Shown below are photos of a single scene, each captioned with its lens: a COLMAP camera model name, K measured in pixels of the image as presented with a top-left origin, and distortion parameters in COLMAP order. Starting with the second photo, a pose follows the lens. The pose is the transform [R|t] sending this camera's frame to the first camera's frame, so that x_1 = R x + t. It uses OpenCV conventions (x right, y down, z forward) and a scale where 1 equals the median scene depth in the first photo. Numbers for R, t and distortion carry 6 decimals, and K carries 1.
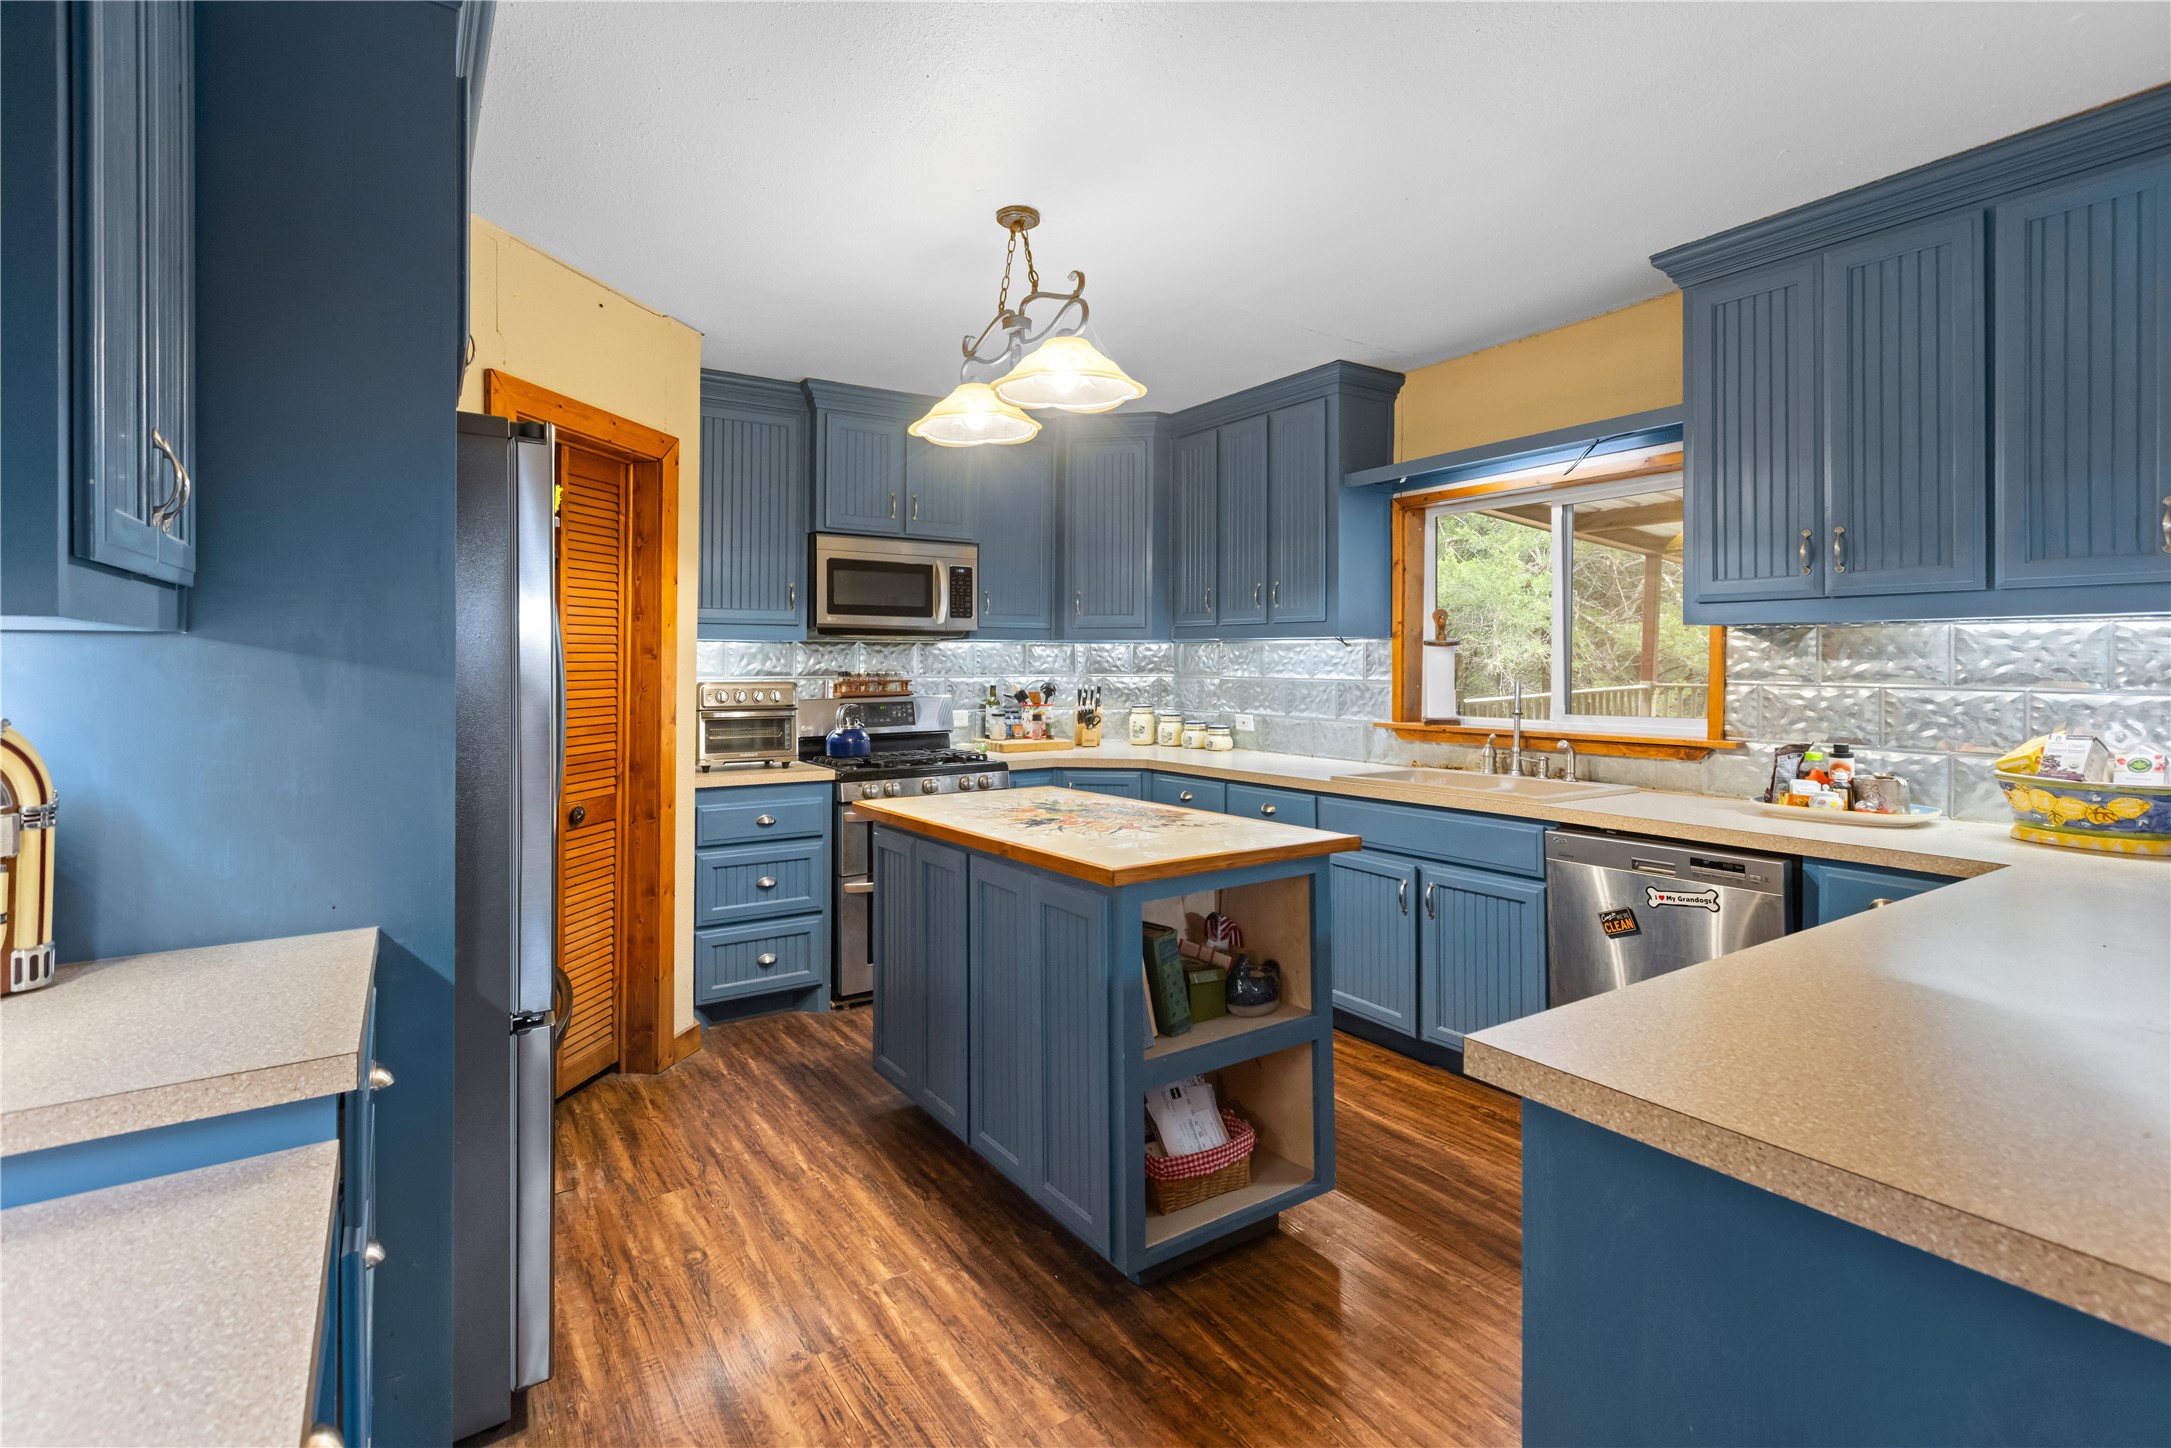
lens RADIAL K [[996.4, 0, 1058.6], [0, 996.4, 659.1], [0, 0, 1]] dist [0.001684, 0.000410]
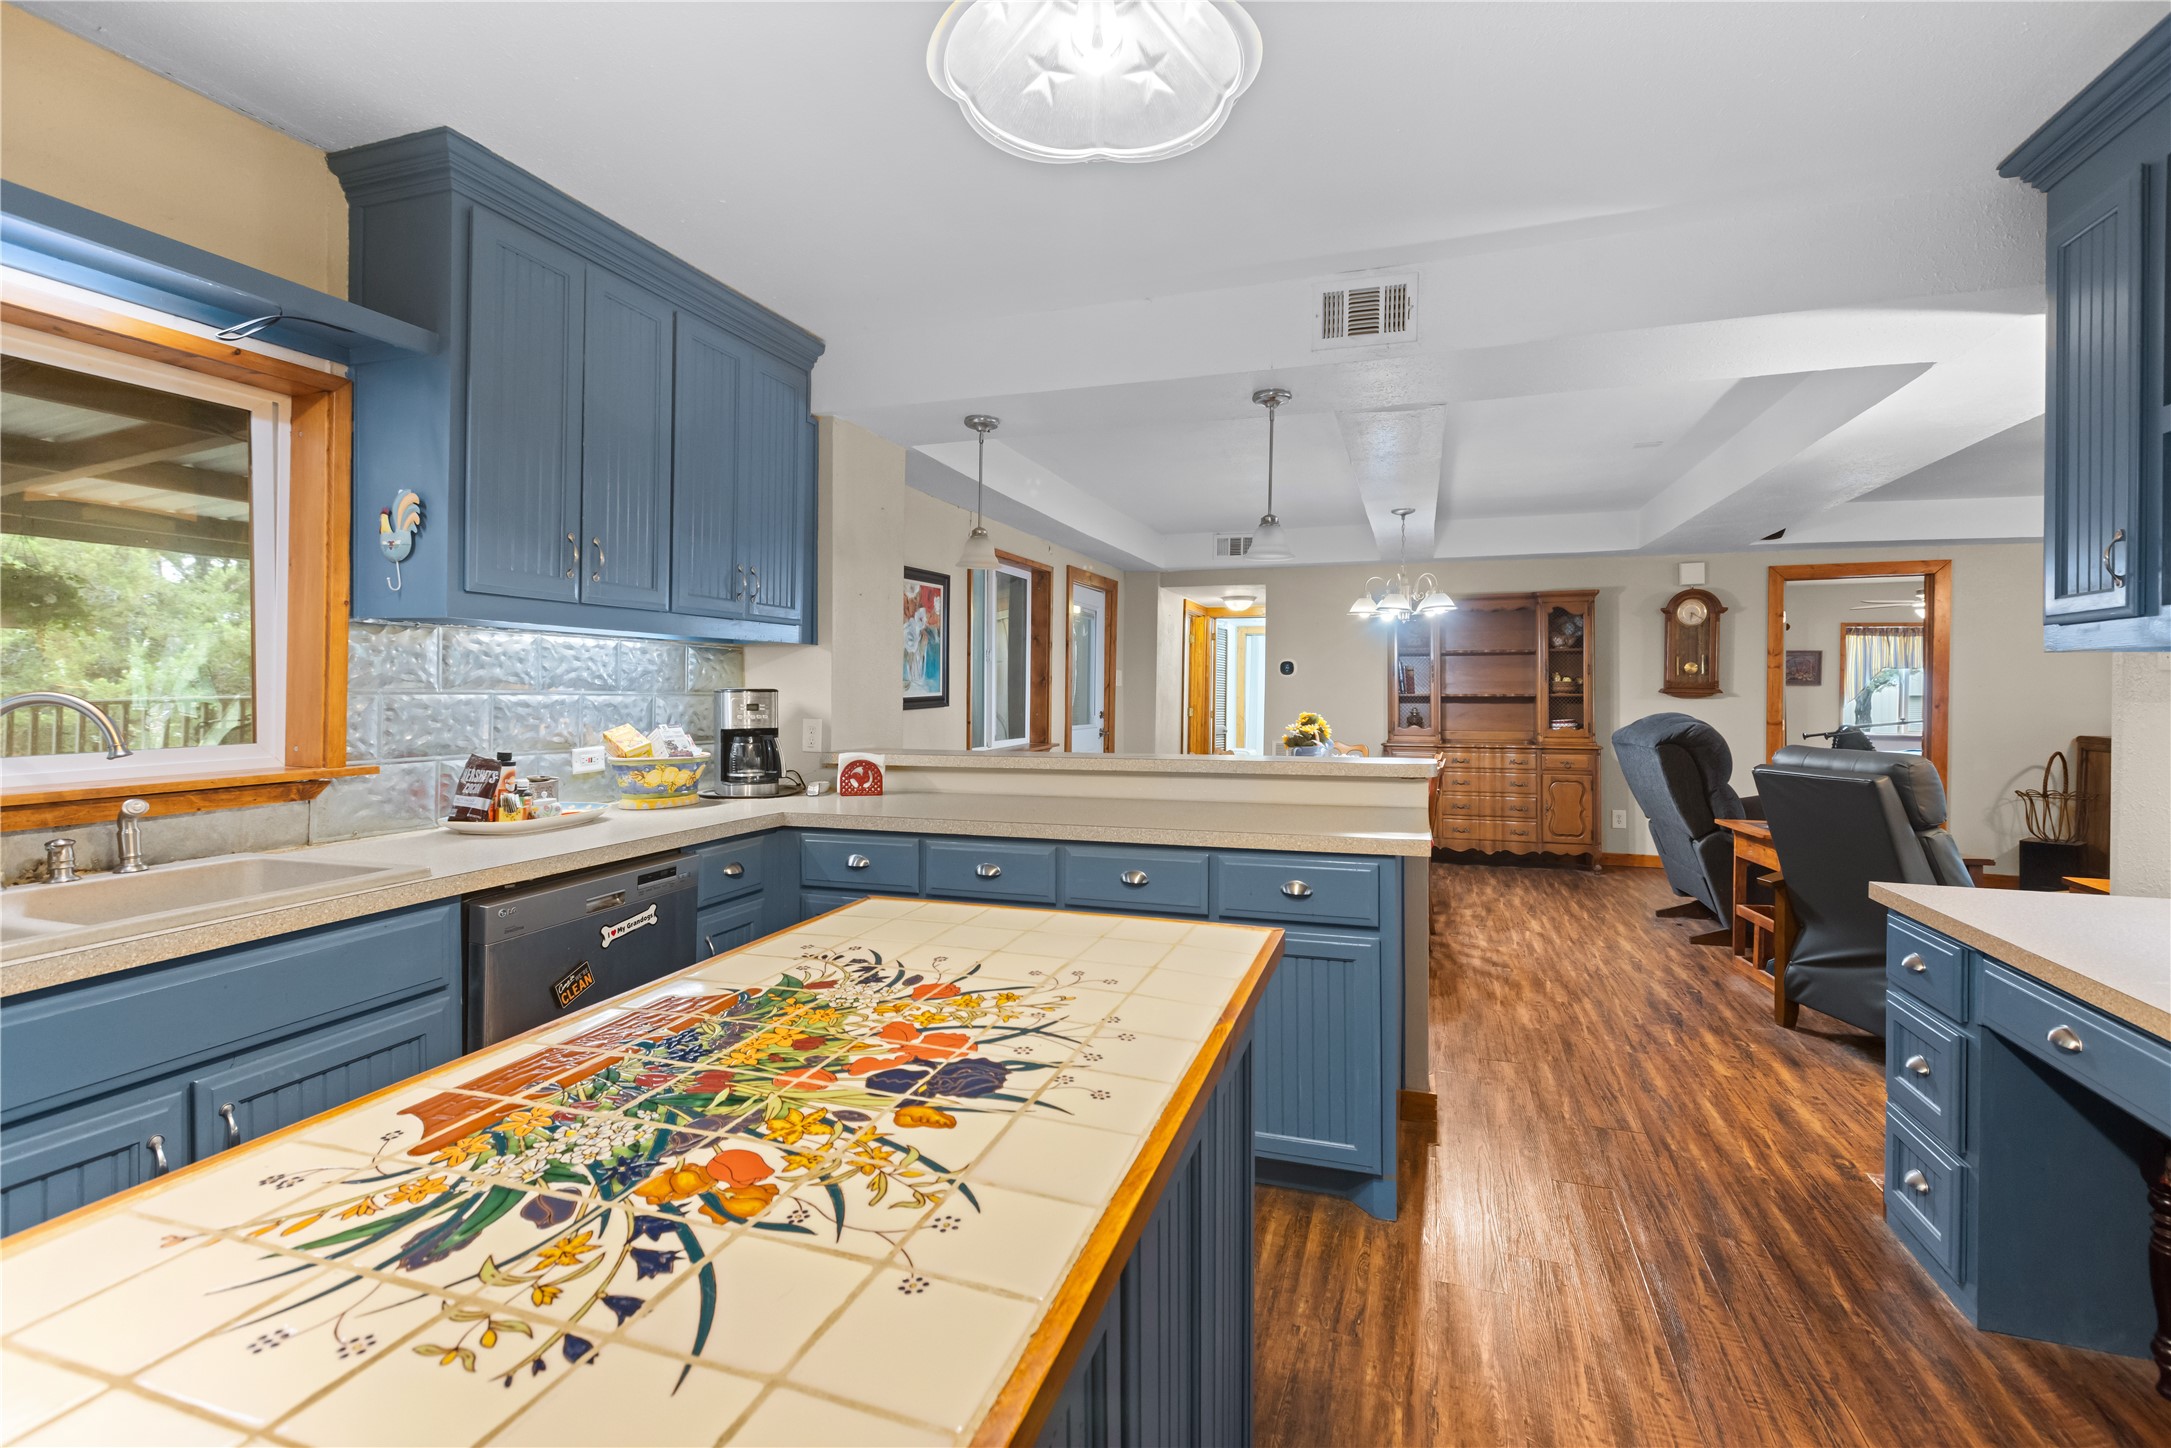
lens RADIAL K [[996.4, 0, 1088.7], [0, 996.4, 689.2], [0, 0, 1]] dist [0.001684, 0.000410]
pose [[-0.621306, 0.000731, 0.783568, -0.208309], [-0.004025, 0.999983, -0.004125, 0.017284], [-0.783558, -0.005716, -0.621293, 0.753378]]
